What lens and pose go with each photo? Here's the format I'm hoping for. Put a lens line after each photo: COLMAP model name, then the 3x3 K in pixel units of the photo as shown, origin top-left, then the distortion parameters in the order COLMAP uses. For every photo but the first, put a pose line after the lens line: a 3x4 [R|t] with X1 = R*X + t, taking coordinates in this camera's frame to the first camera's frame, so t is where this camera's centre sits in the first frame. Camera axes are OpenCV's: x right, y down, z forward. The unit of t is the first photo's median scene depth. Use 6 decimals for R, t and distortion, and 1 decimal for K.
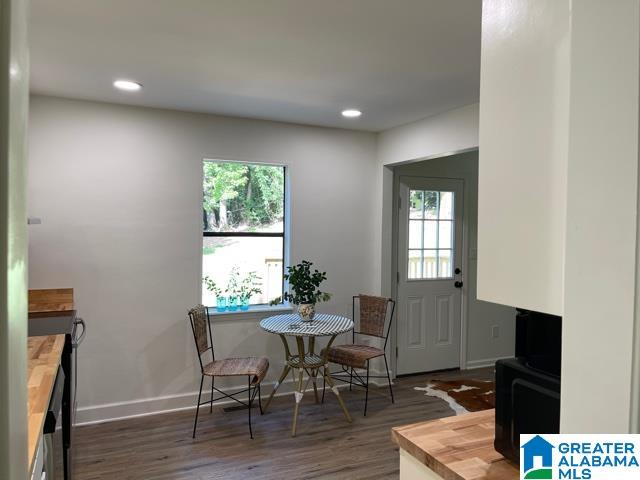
lens RADIAL K [[479.3, 0, 317.5], [0, 479.3, 233.9], [0, 0, 1]] dist [0.075109, -0.081378]
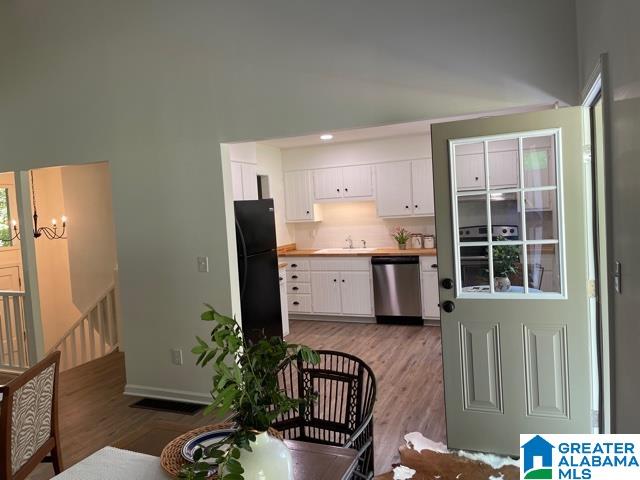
lens RADIAL K [[479.3, 0, 321.9], [0, 479.3, 237.5], [0, 0, 1]] dist [0.075109, -0.081378]
pose [[-0.740012, 0.056000, -0.670258, 0.978748], [0.025771, 0.998157, 0.054943, -0.001888], [0.672099, 0.023385, -0.740091, 1.550540]]
